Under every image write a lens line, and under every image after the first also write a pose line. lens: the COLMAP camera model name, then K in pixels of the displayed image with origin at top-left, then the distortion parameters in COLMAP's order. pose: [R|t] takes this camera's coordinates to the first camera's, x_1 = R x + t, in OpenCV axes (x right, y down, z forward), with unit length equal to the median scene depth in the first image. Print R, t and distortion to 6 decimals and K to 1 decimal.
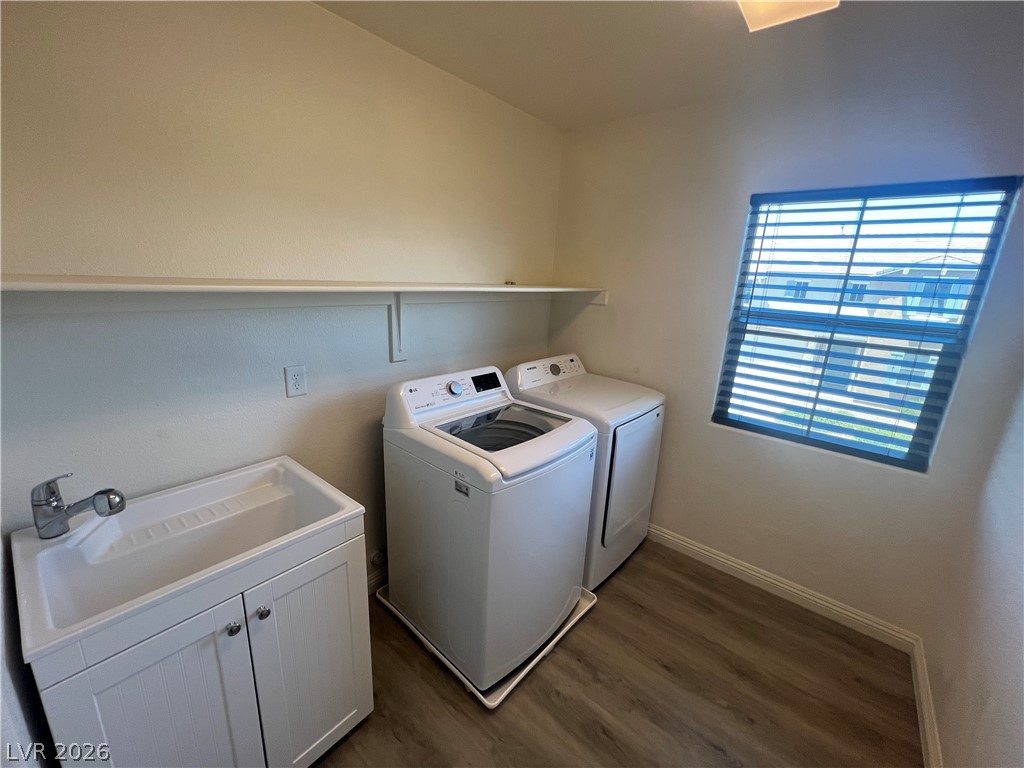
lens RADIAL K [[415.2, 0, 508.4], [0, 415.2, 383.0], [0, 0, 1]] dist [-0.020463, 0.008516]
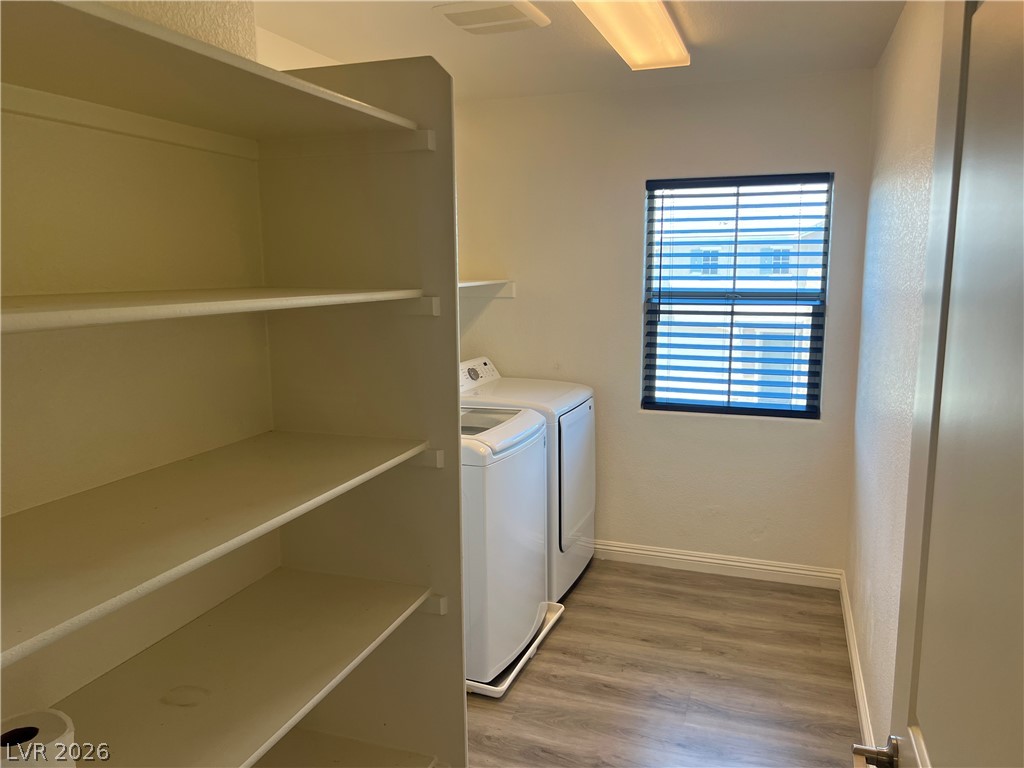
lens RADIAL K [[774.6, 0, 507.4], [0, 774.6, 387.4], [0, 0, 1]] dist [0.064044, -0.076835]
pose [[0.937215, -0.109932, 0.330972, -0.439071], [0.138512, 0.988293, -0.063966, 0.132255], [-0.320065, 0.105794, 0.941470, -0.673551]]
